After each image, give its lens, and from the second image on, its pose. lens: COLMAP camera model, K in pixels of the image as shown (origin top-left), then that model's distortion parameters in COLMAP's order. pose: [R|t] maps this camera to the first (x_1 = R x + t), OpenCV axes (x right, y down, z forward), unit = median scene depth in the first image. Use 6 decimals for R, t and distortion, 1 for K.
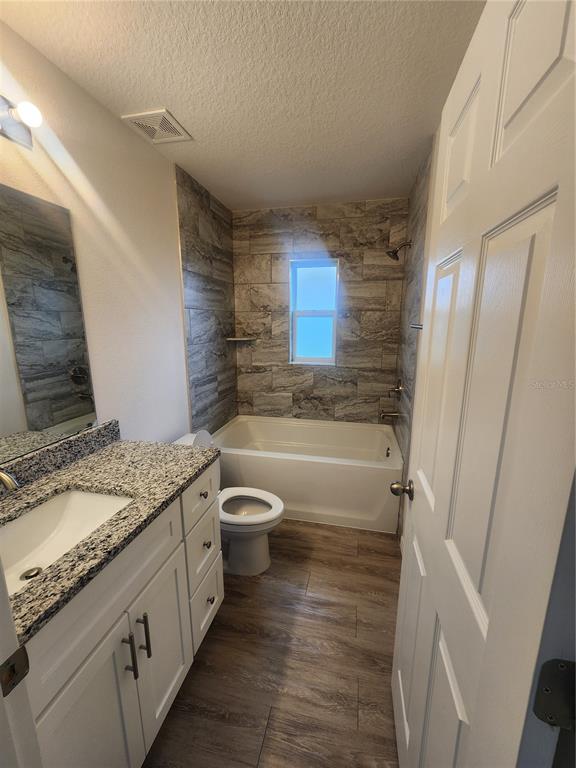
lens RADIAL K [[317.6, 0, 292.6], [0, 317.6, 387.3], [0, 0, 1]] dist [0.002411, -0.002318]
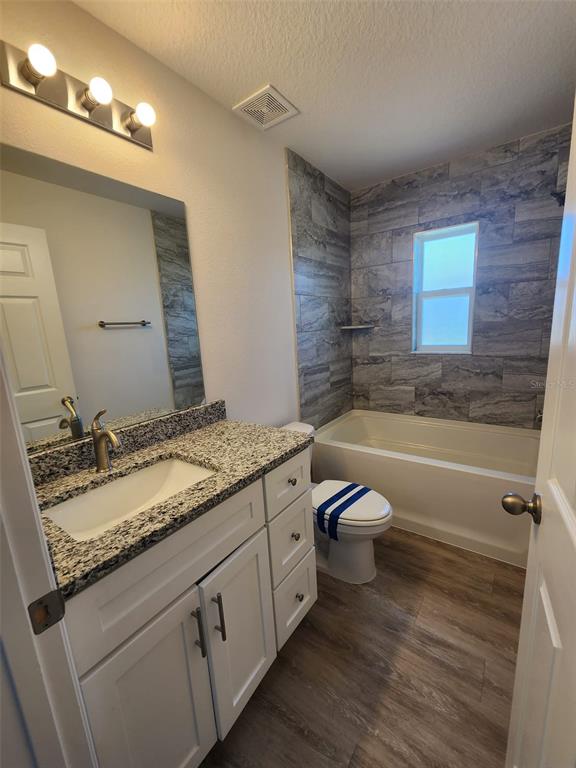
lens RADIAL K [[317.6, 0, 292.6], [0, 317.6, 387.3], [0, 0, 1]] dist [0.002411, -0.002318]
pose [[0.917838, 0.023665, -0.396249, 0.056037], [-0.025837, 0.999666, -0.000144, 0.042841], [0.396113, 0.010370, 0.918143, 0.098983]]
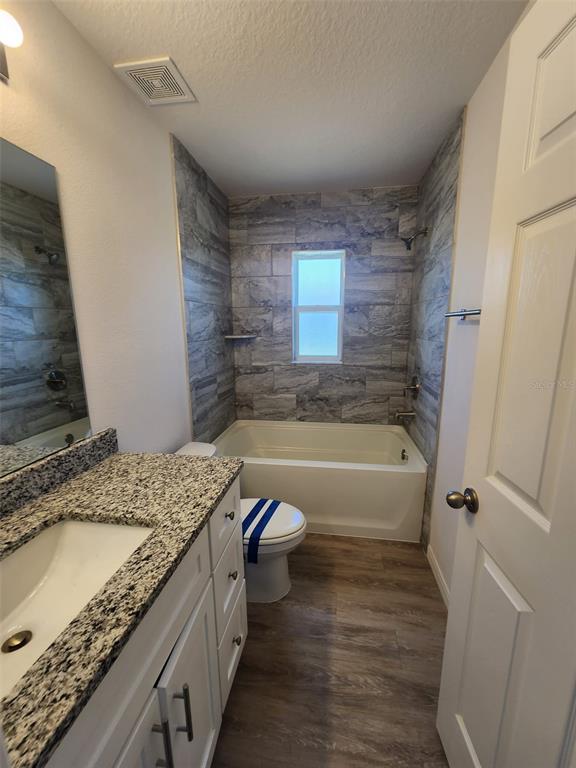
lens RADIAL K [[317.6, 0, 292.6], [0, 317.6, 387.3], [0, 0, 1]] dist [0.002411, -0.002318]
pose [[0.997450, -0.023329, 0.067448, -0.110655], [0.024193, 0.999635, -0.012017, 0.012648], [-0.067143, 0.013618, 0.997650, 0.108693]]
